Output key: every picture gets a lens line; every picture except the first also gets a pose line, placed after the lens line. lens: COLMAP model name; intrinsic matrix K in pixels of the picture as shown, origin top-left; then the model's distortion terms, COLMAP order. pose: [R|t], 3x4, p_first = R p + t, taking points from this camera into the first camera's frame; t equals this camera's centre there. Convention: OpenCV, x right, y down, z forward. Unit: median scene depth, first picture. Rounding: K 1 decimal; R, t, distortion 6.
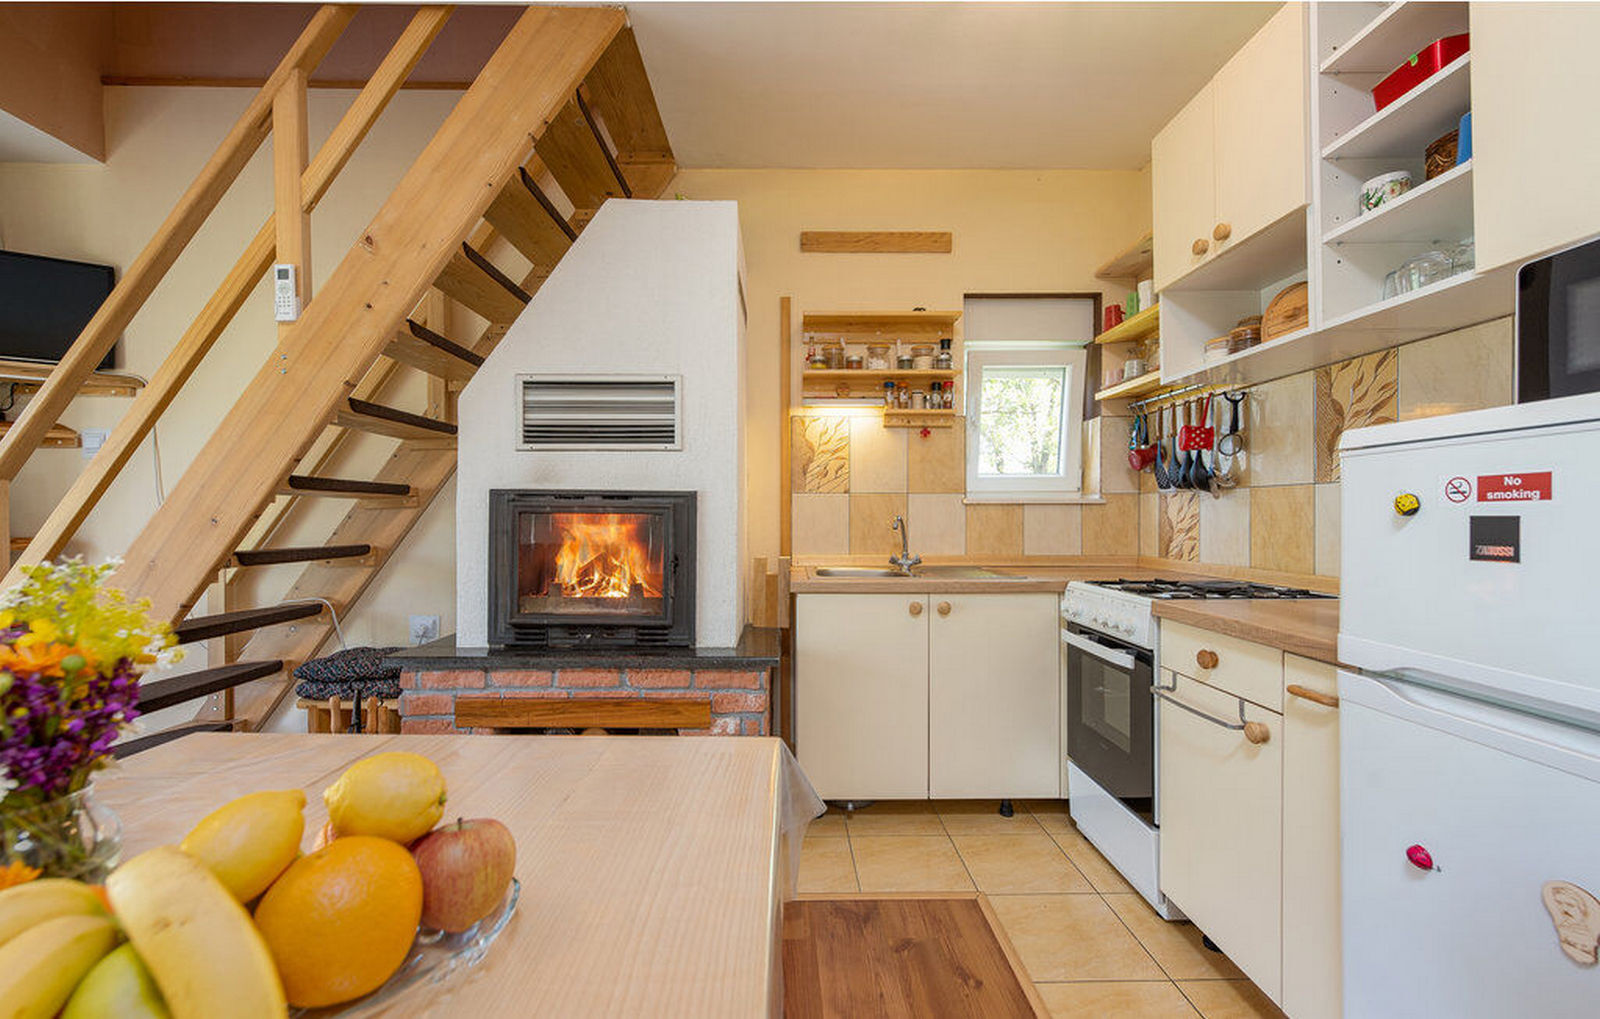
lens RADIAL K [[643.0, 0, 795.3], [0, 643.0, 514.8], [0, 0, 1]] dist [0.002931, -0.001770]
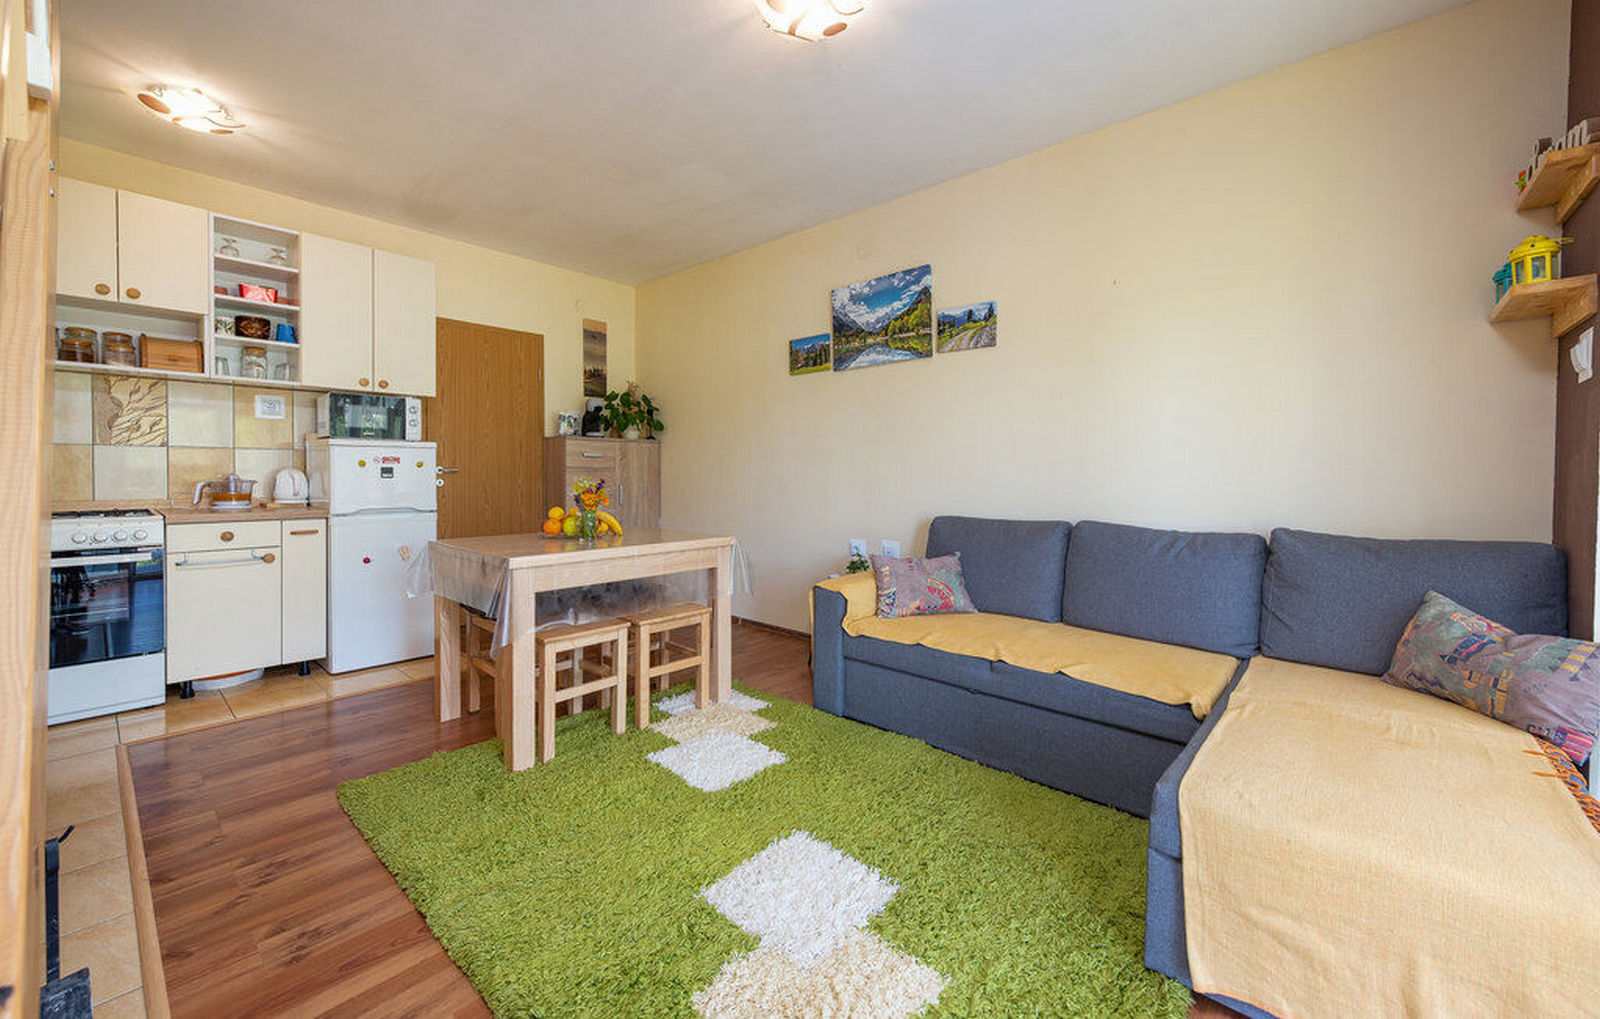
lens RADIAL K [[643.0, 0, 773.8], [0, 643.0, 482.4], [0, 0, 1]] dist [0.002931, -0.001770]
pose [[-0.725227, -0.018674, 0.688257, -1.348744], [-0.008416, 0.999798, 0.018258, 0.002197], [-0.688459, 0.007449, -0.725237, 0.861525]]
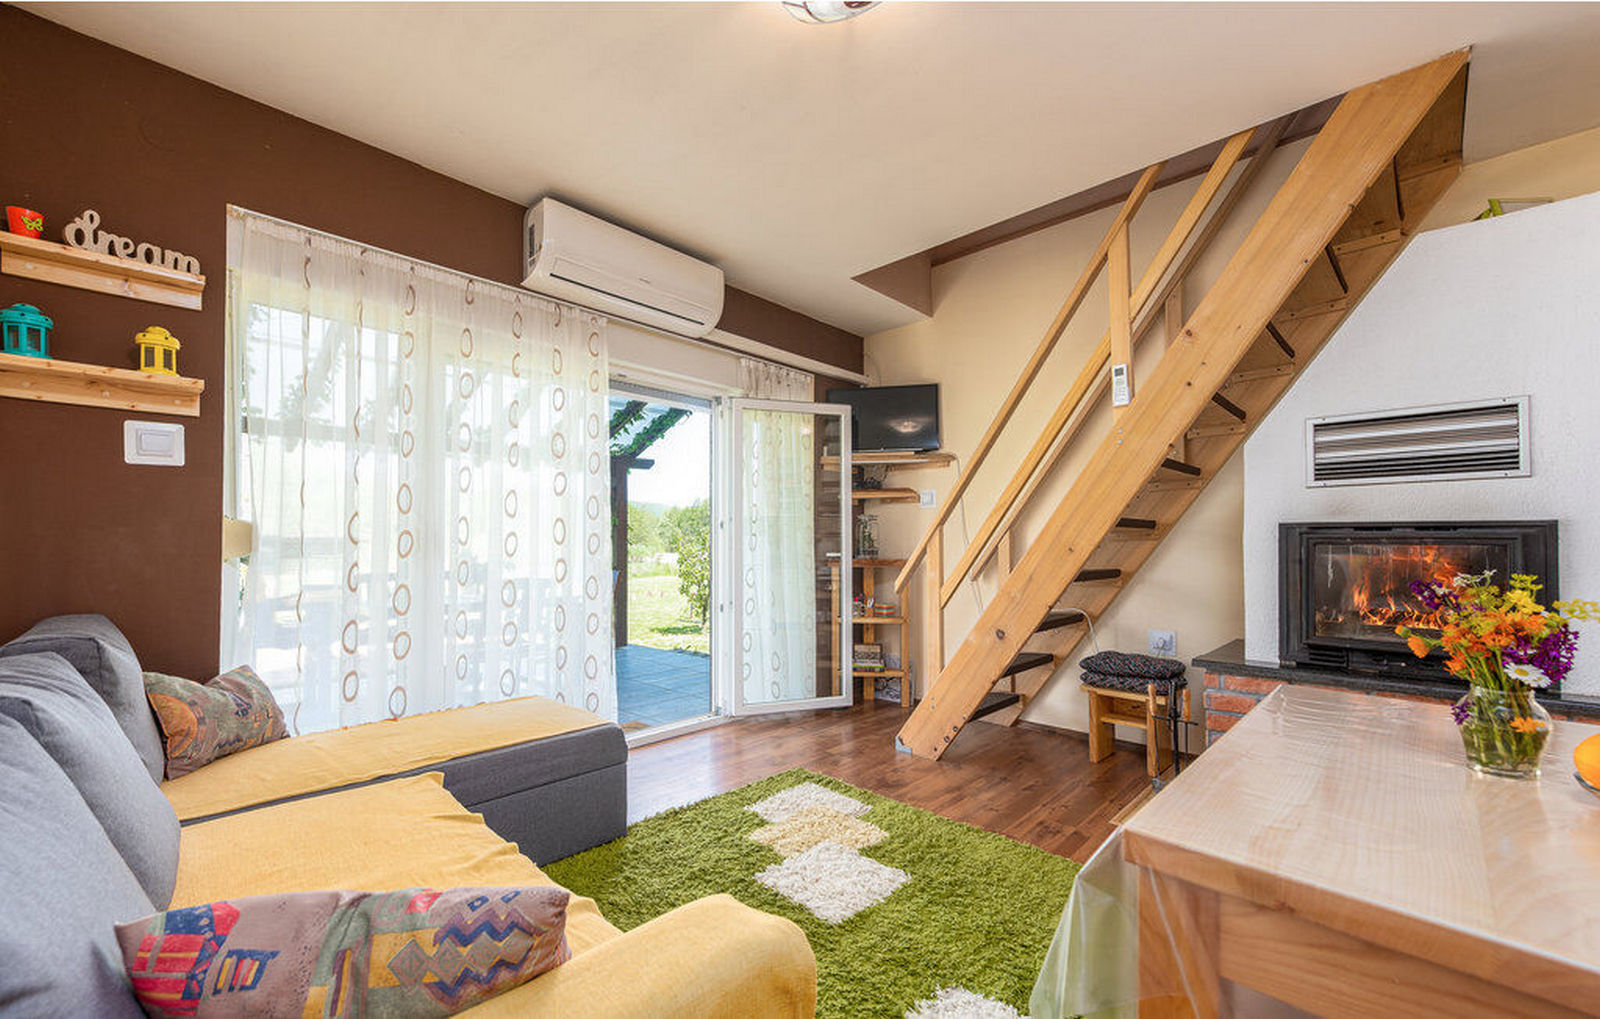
lens RADIAL K [[643.0, 0, 808.2], [0, 643.0, 535.7], [0, 0, 1]] dist [0.002931, -0.001770]
pose [[0.710367, -0.011219, -0.703742, -0.266002], [0.002511, 0.999907, -0.013405, -0.004652], [0.703827, 0.007755, 0.710329, -0.395472]]
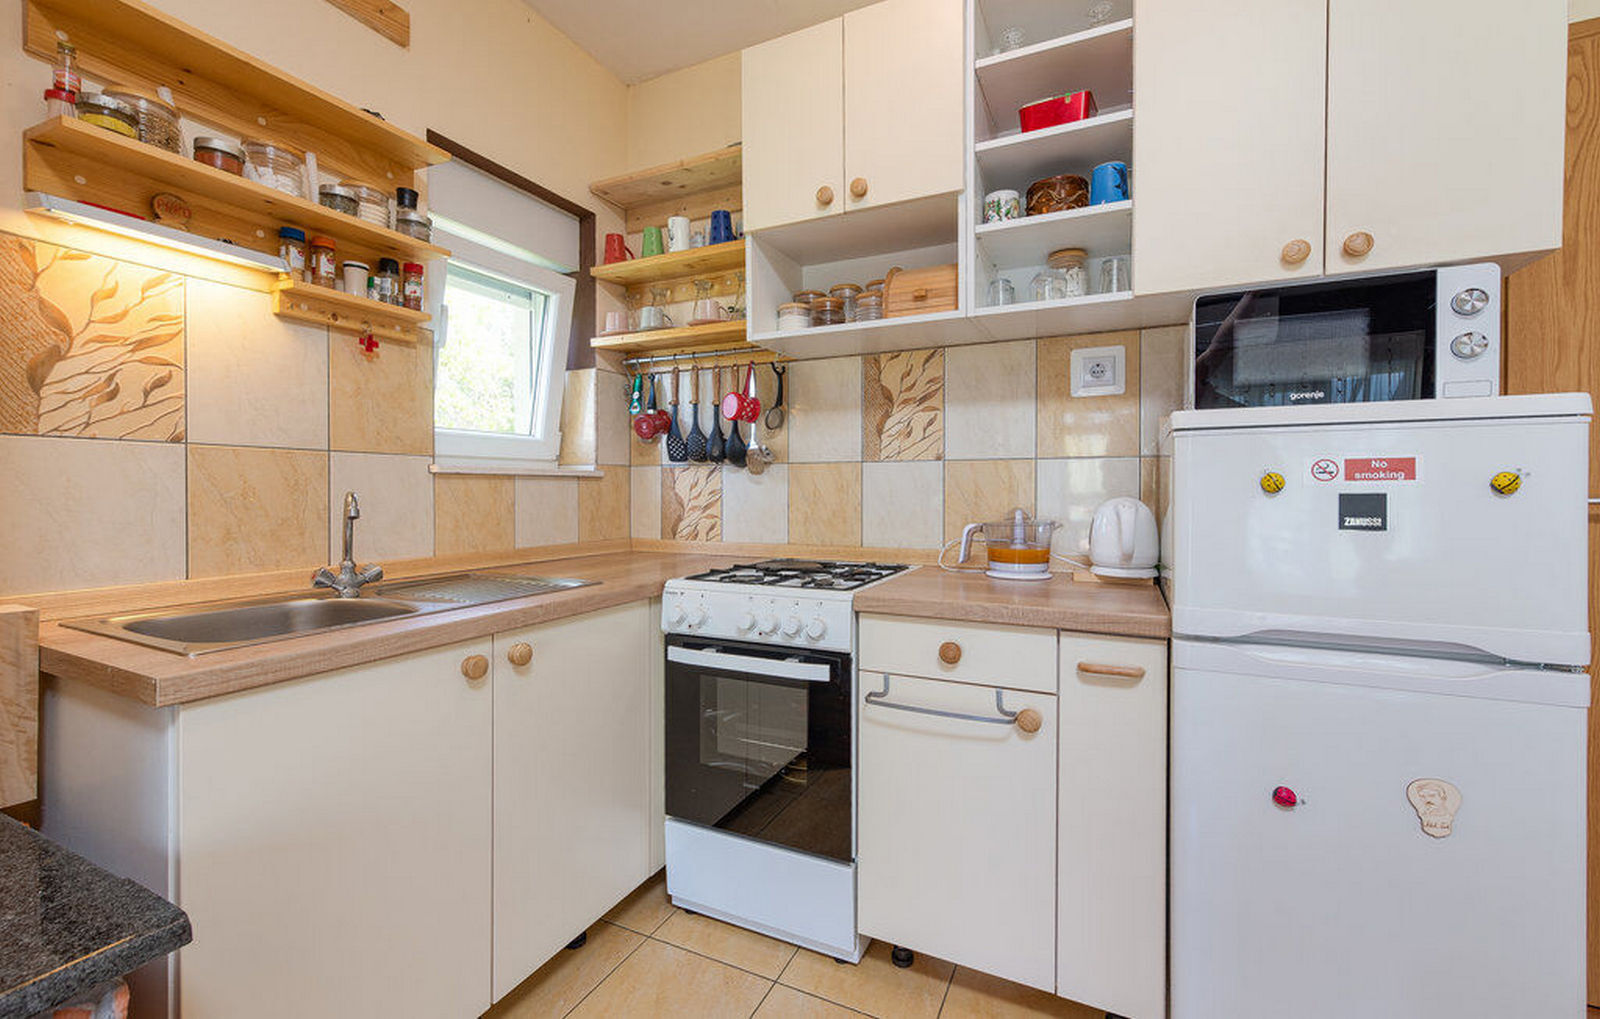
lens RADIAL K [[643.0, 0, 810.3], [0, 643.0, 496.8], [0, 0, 1]] dist [0.002931, -0.001770]
pose [[0.442829, -0.008367, 0.896567, -0.166566], [-0.000668, 0.999953, 0.009662, -0.000622], [-0.896606, -0.004877, 0.442802, 0.521901]]
